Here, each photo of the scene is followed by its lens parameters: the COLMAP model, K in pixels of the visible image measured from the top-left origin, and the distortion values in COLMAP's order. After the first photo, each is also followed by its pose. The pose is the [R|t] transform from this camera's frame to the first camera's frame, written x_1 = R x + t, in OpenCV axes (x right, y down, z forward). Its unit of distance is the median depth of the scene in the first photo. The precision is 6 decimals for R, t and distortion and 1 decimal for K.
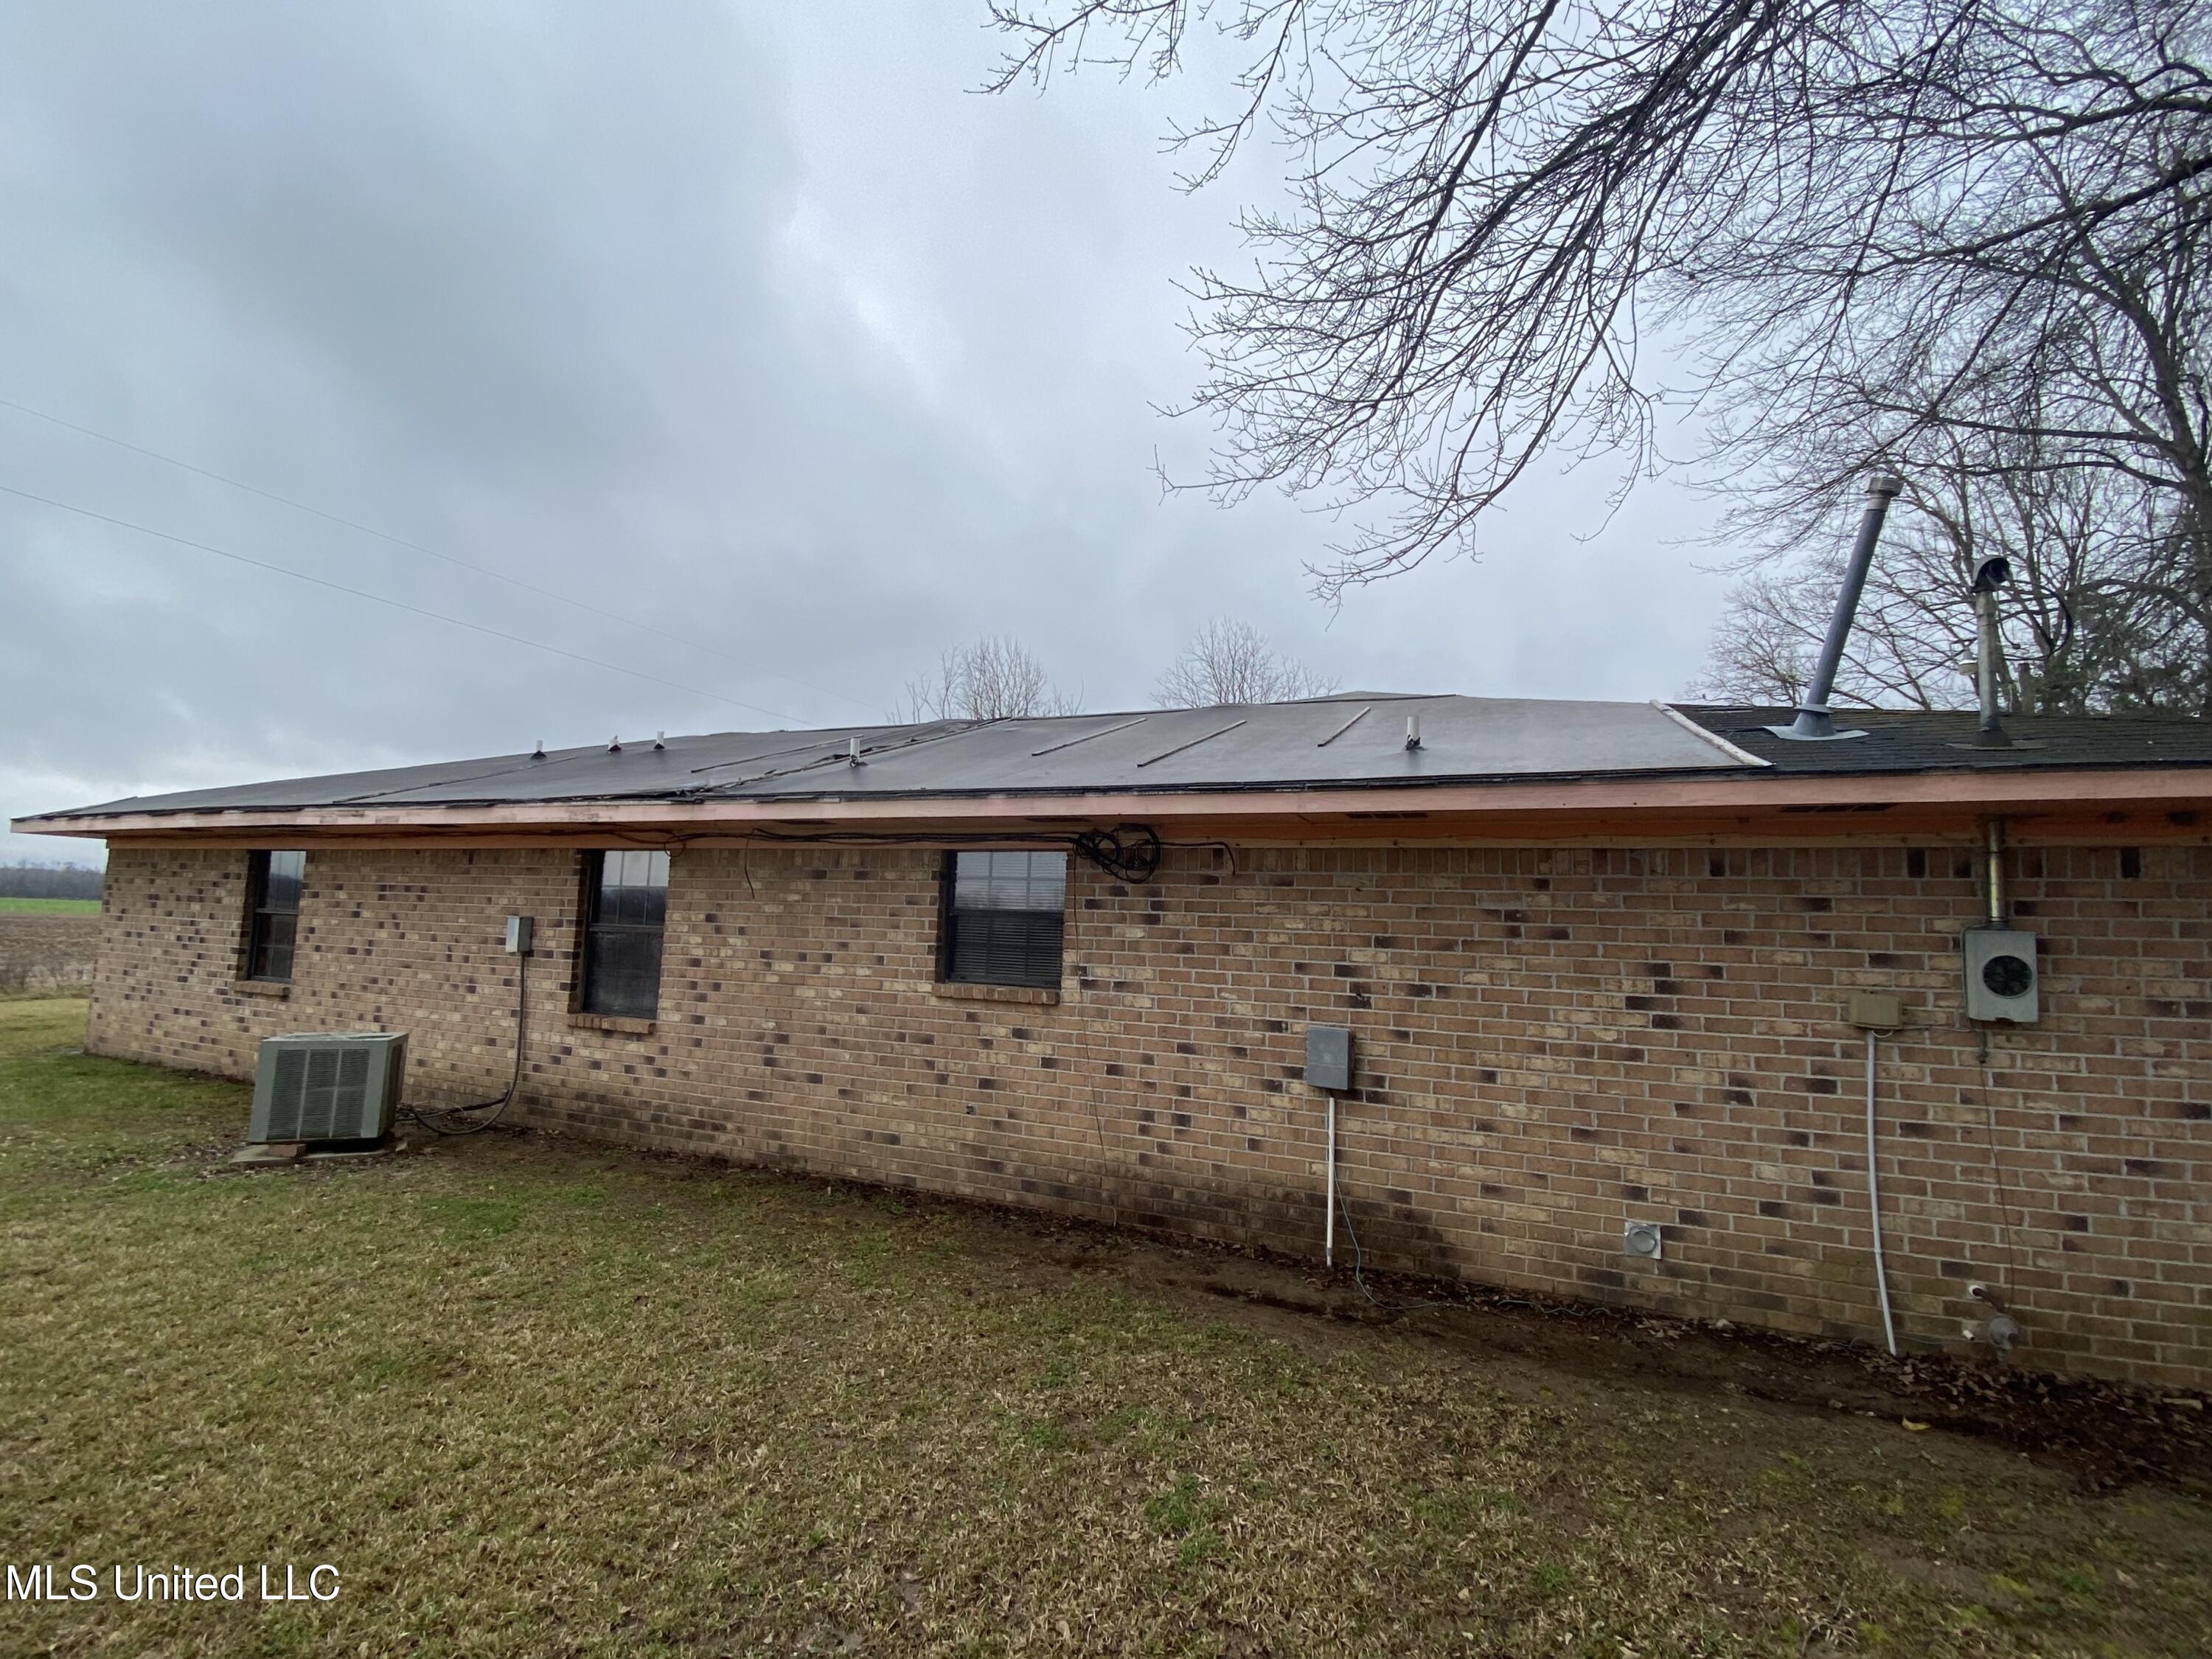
lens RADIAL K [[882.6, 0, 1109.4], [0, 882.6, 841.0], [0, 0, 1]] dist [-0.016977, -0.004270]
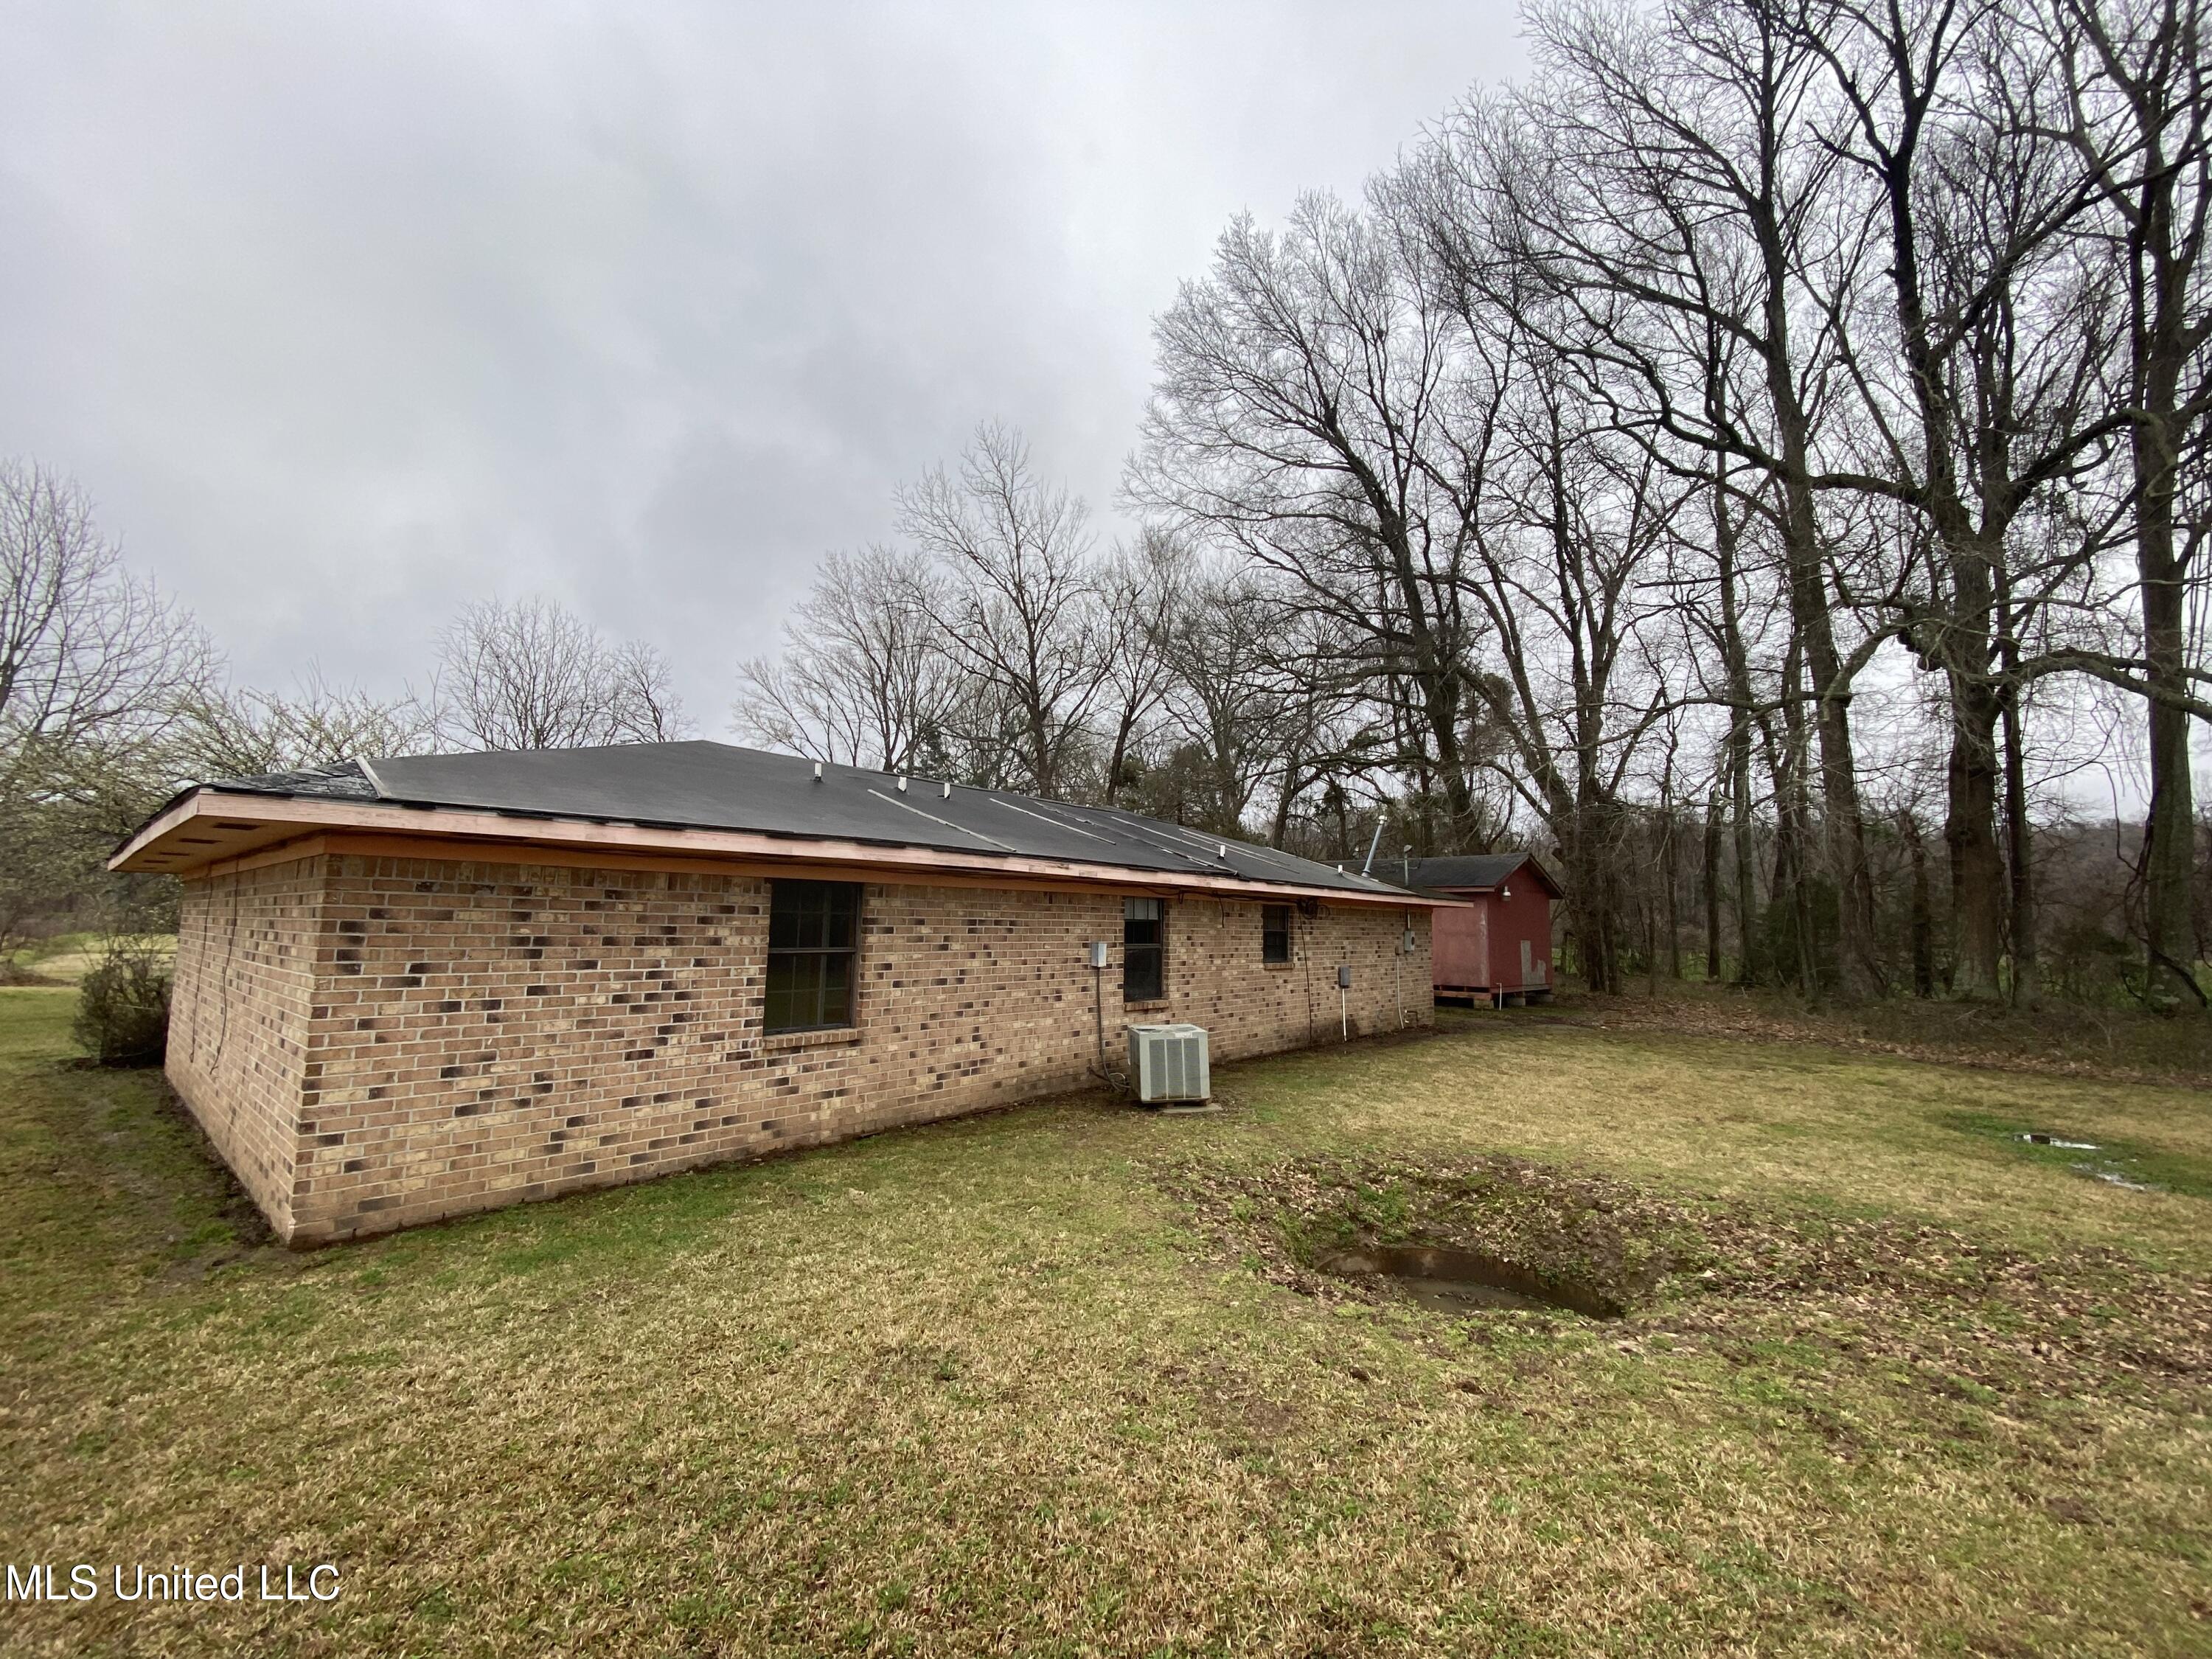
lens RADIAL K [[882.6, 0, 1104.9], [0, 882.6, 827.0], [0, 0, 1]] dist [-0.016977, -0.004270]
pose [[0.352088, 0.075322, 0.932931, -1.846384], [-0.084976, 0.995213, -0.048281, -0.027829], [-0.932101, -0.062278, 0.356803, 0.444901]]
